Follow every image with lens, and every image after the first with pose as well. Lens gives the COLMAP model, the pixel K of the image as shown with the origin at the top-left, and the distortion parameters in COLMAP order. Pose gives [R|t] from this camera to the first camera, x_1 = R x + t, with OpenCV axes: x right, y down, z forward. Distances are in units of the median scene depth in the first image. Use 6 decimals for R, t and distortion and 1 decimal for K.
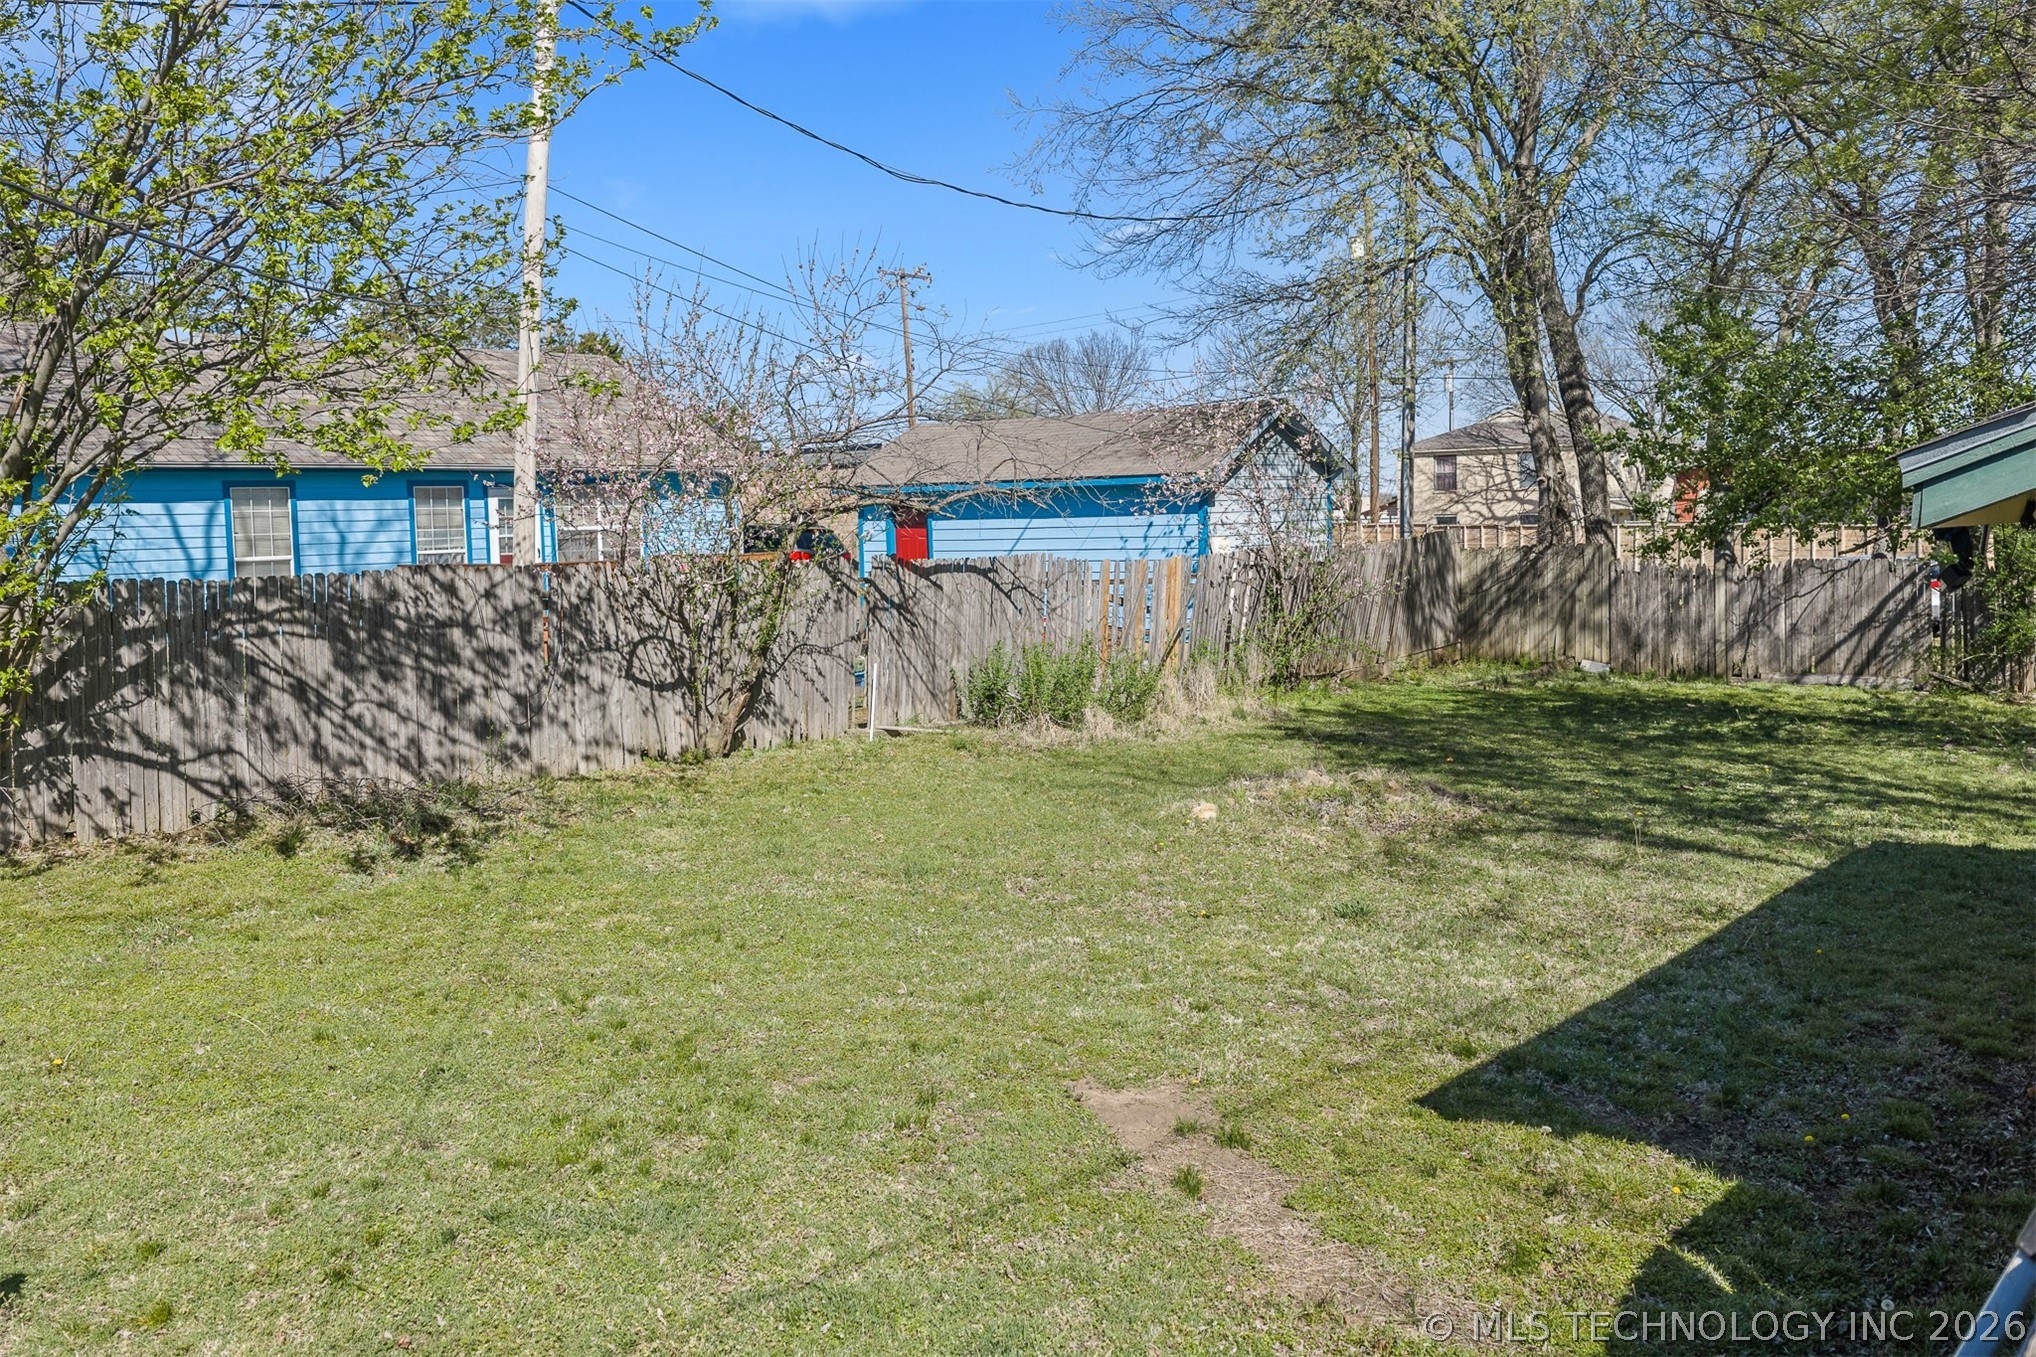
lens RADIAL K [[1634.5, 0, 931.4], [0, 1634.5, 621.9], [0, 0, 1]] dist [0.012934, 0.002456]
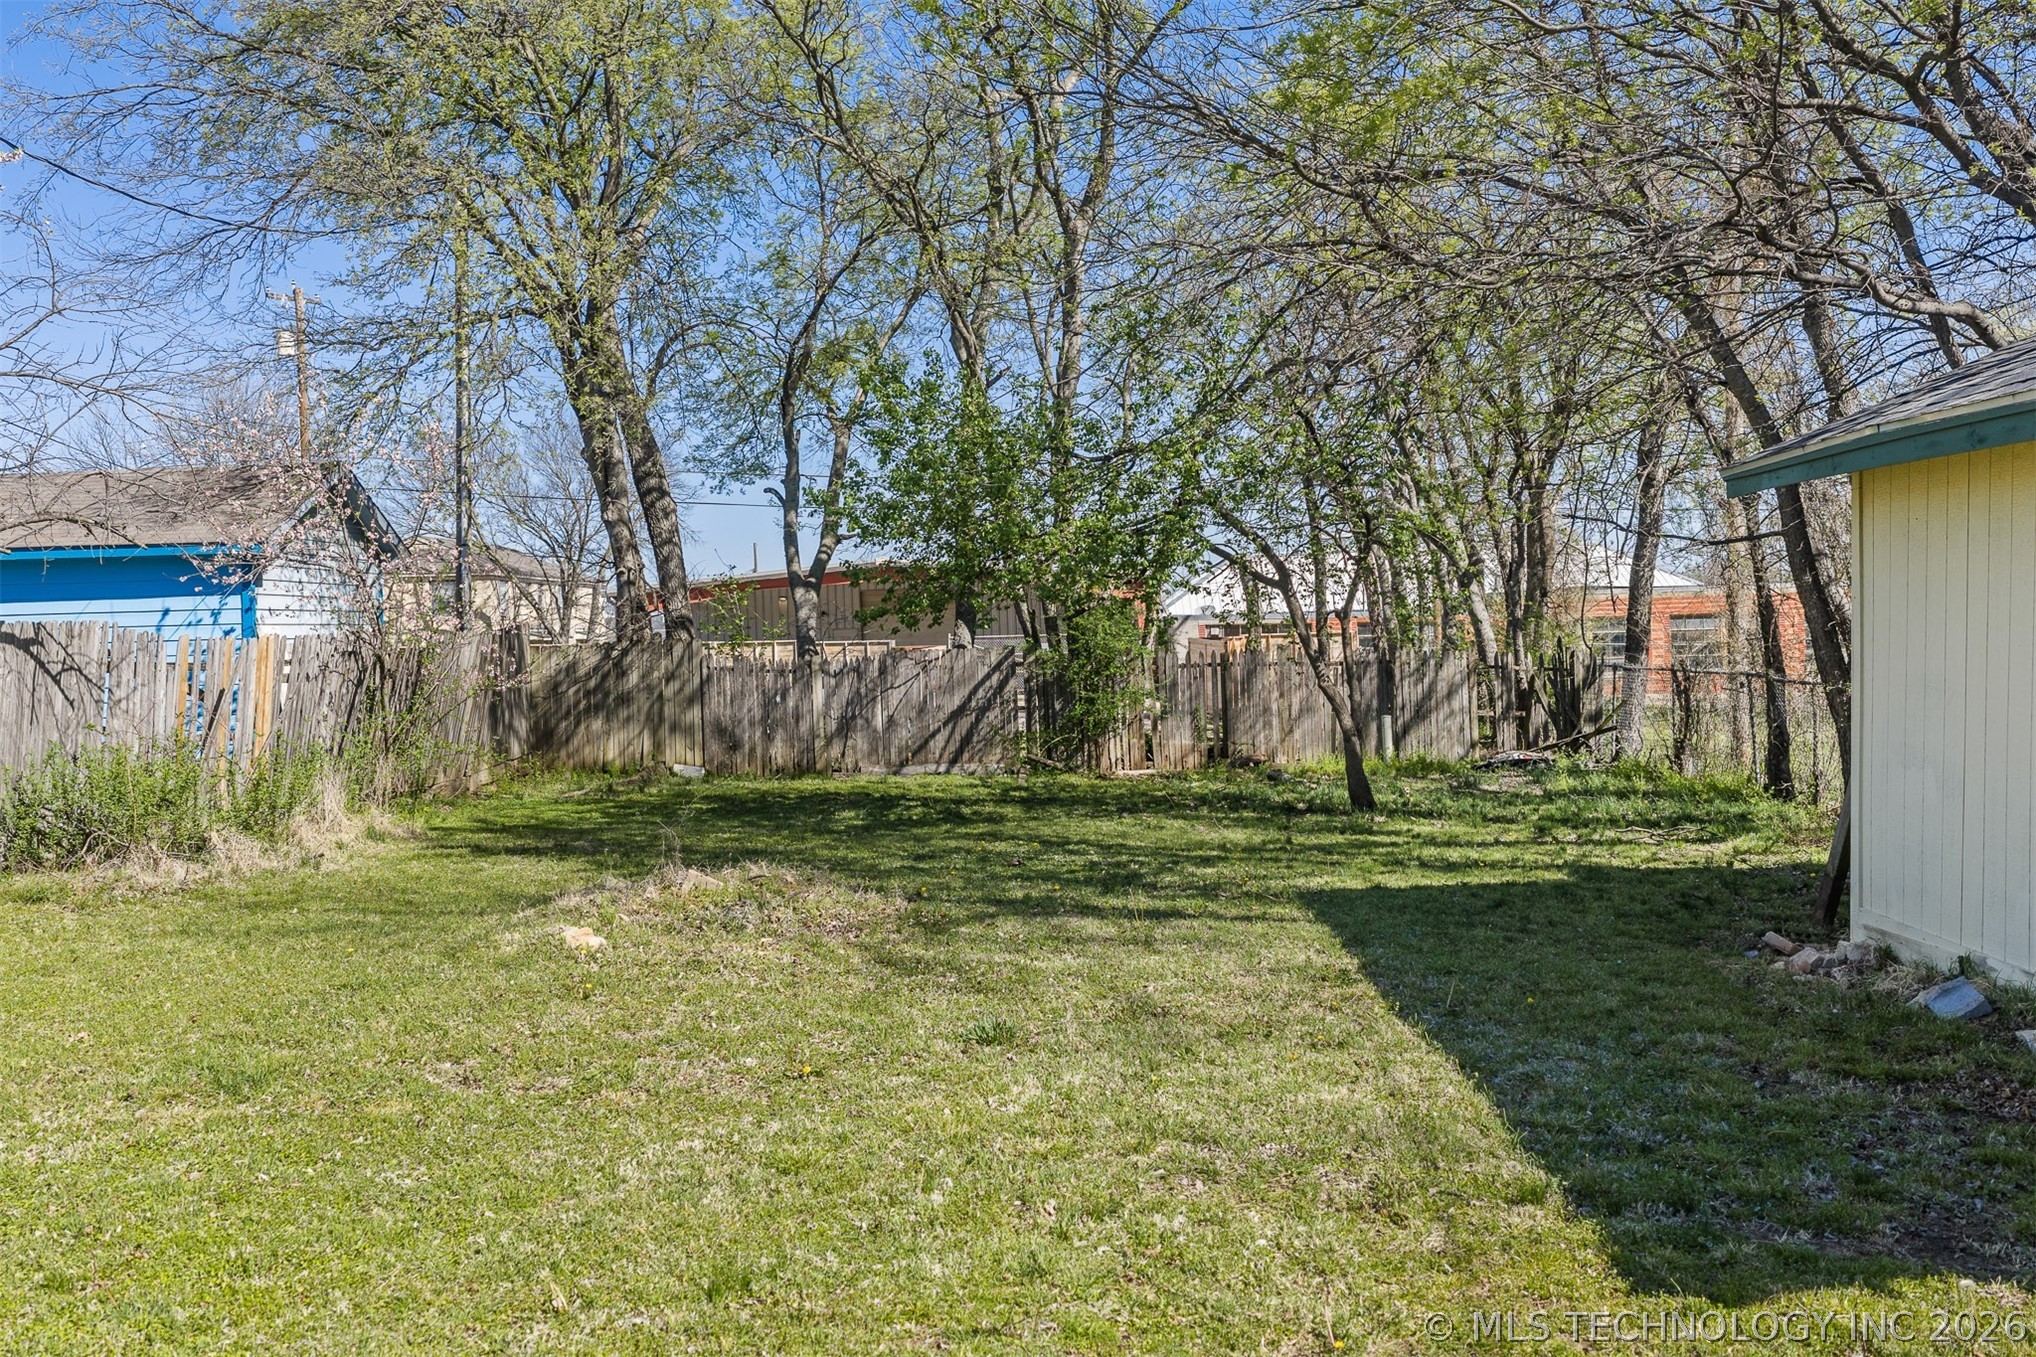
lens RADIAL K [[1708.5, 0, 1021.9], [0, 1708.5, 588.8], [0, 0, 1]] dist [0.026291, -0.063815]
pose [[0.776157, 0.025653, 0.630018, -0.060045], [0.038372, 0.995398, -0.087804, 0.015915], [-0.629371, 0.092324, 0.771601, 0.116938]]
